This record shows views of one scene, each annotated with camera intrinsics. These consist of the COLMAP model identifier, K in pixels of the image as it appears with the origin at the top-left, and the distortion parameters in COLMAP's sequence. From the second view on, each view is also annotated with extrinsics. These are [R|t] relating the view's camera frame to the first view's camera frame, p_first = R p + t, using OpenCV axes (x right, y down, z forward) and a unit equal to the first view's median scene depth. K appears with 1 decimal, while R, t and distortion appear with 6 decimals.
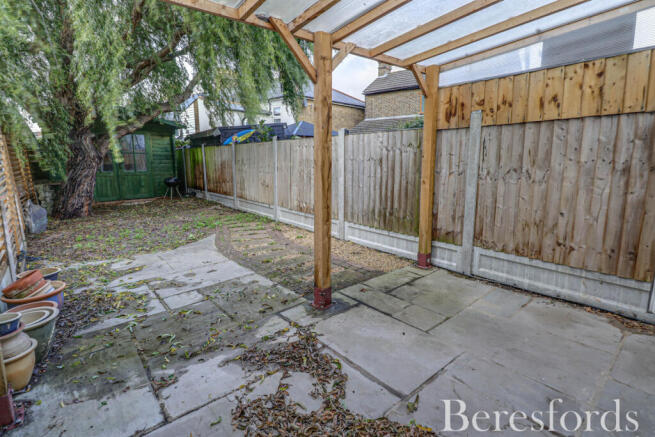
lens RADIAL K [[321.6, 0, 326.8], [0, 321.6, 218.5], [0, 0, 1]] dist [-0.016366, -0.002235]
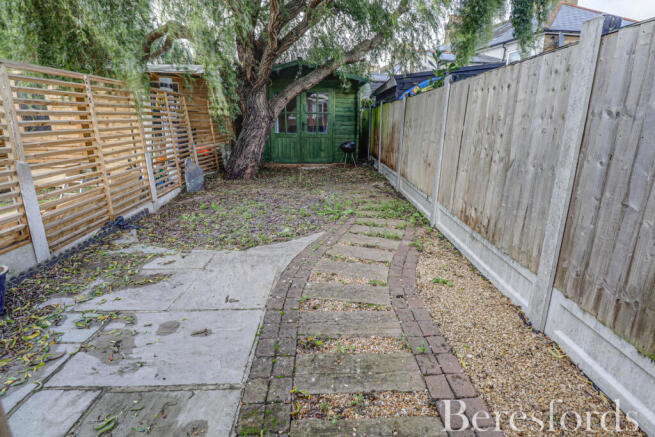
lens RADIAL K [[321.6, 0, 327.0], [0, 321.6, 213.1], [0, 0, 1]] dist [-0.016366, -0.002235]
pose [[0.780957, 0.175671, -0.599372, 0.047559], [-0.122577, 0.984077, 0.128712, -0.076040], [0.612439, -0.027049, 0.790055, 0.472039]]
